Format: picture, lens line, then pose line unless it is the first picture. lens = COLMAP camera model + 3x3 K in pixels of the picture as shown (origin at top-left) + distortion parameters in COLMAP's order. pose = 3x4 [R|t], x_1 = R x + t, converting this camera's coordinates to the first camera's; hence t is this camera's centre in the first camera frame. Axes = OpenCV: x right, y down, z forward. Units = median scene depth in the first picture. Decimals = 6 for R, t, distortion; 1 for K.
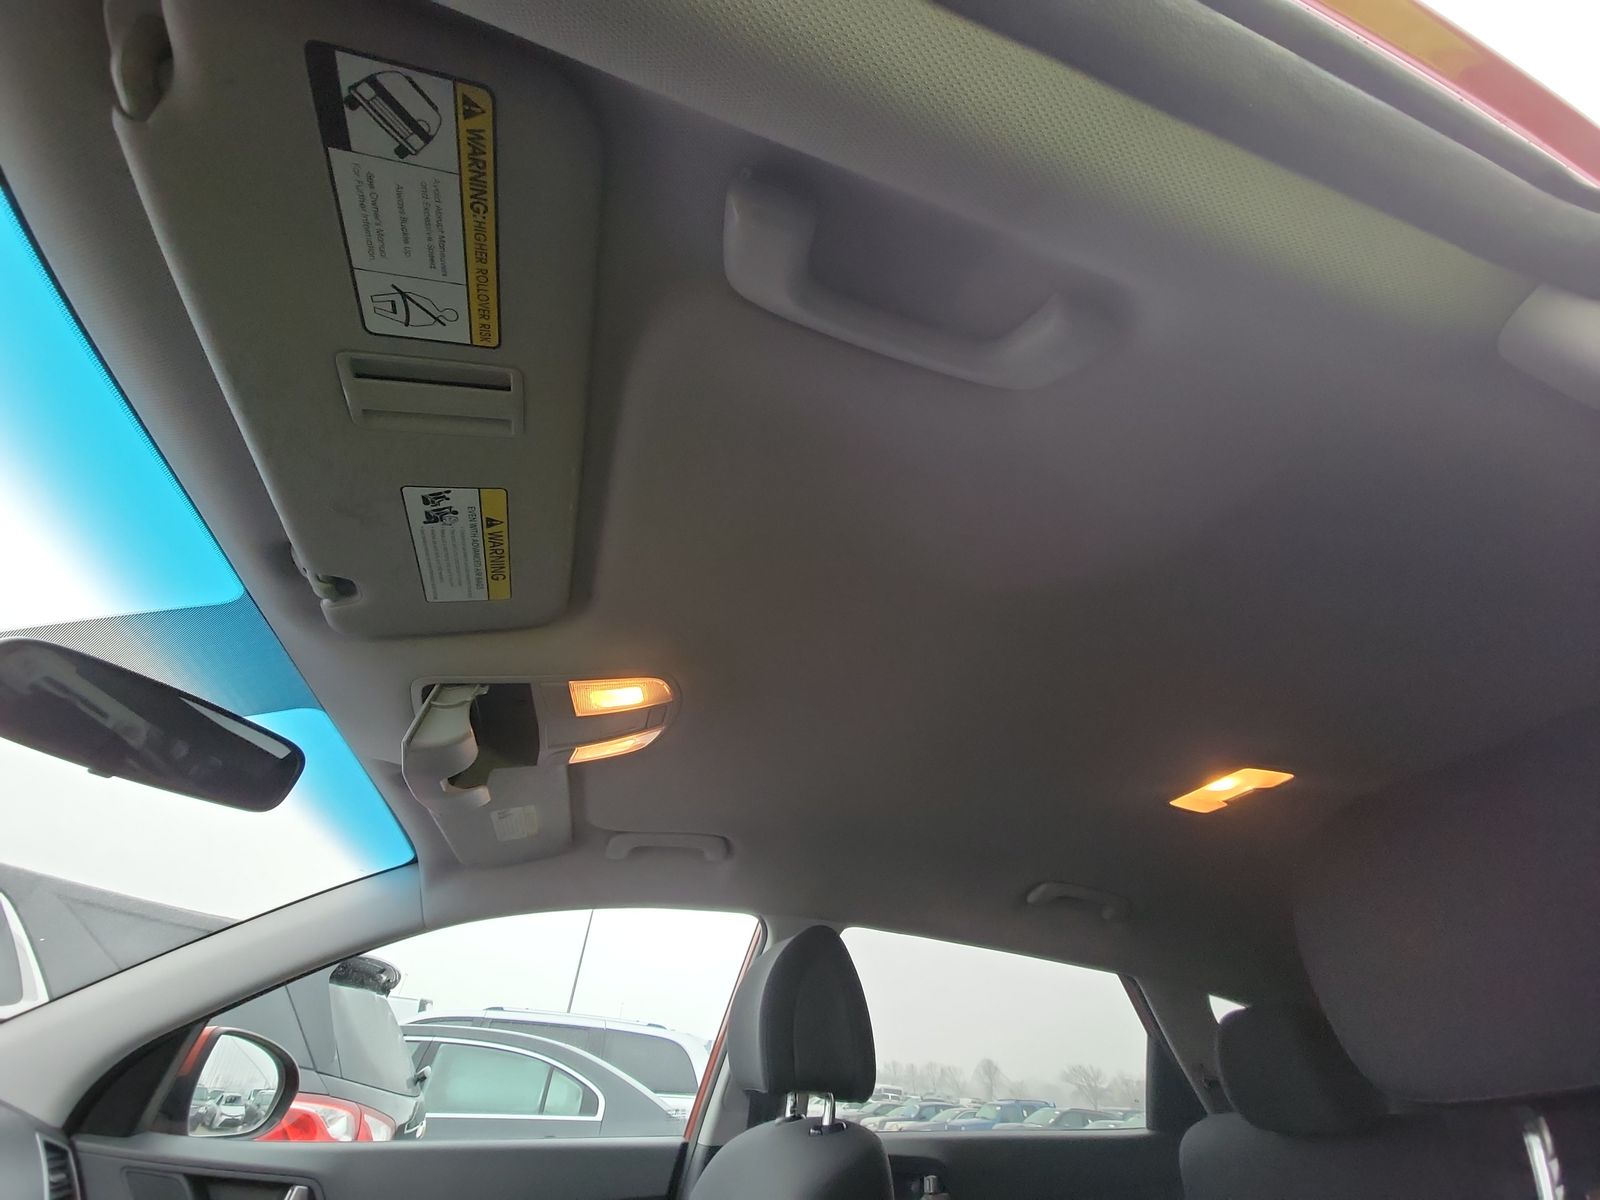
lens RADIAL K [[645.4, 0, 800.0], [0, 645.4, 600.0], [0, 0, 1]] dist [-0.001567, -0.000206]
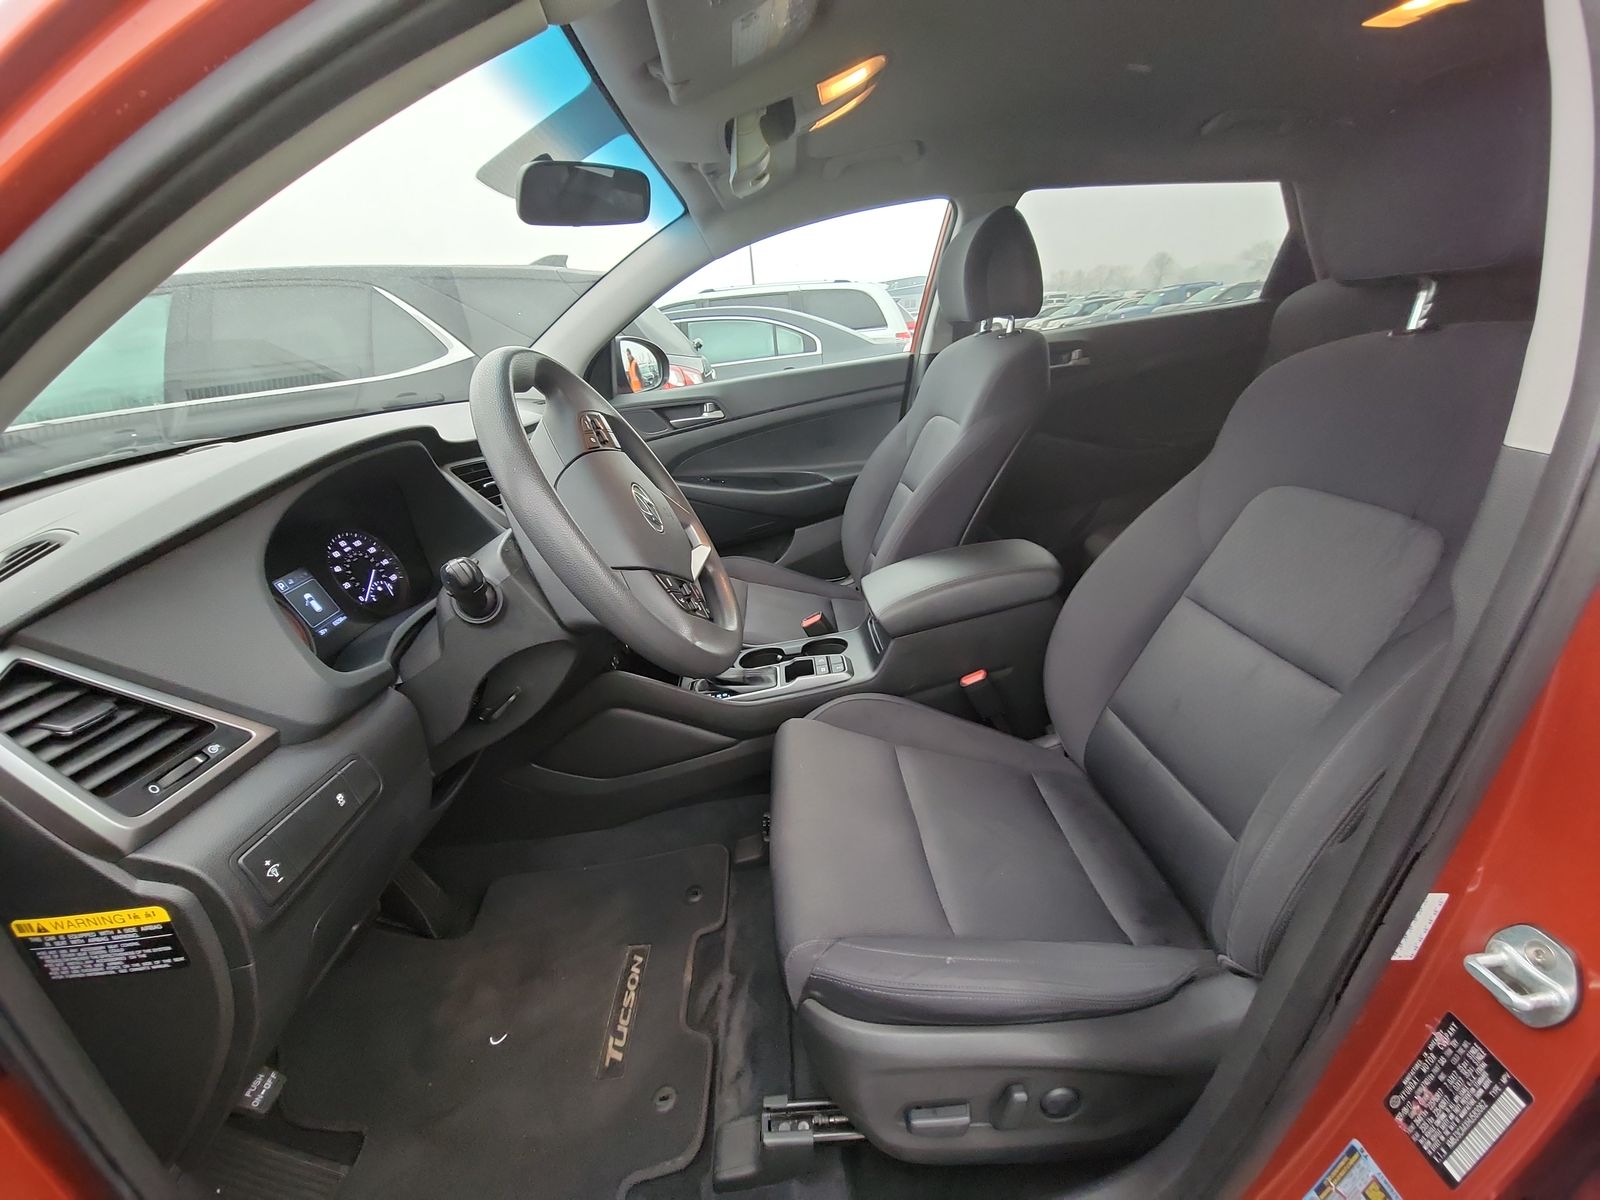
lens RADIAL K [[649.0, 0, 800.0], [0, 649.0, 600.0], [0, 0, 1]] dist [0.004946, 0.000000]
pose [[0.963201, -0.036380, -0.266307, -0.034540], [0.249615, 0.488509, 0.836093, -0.231031], [0.099677, -0.871800, 0.479613, -0.275852]]
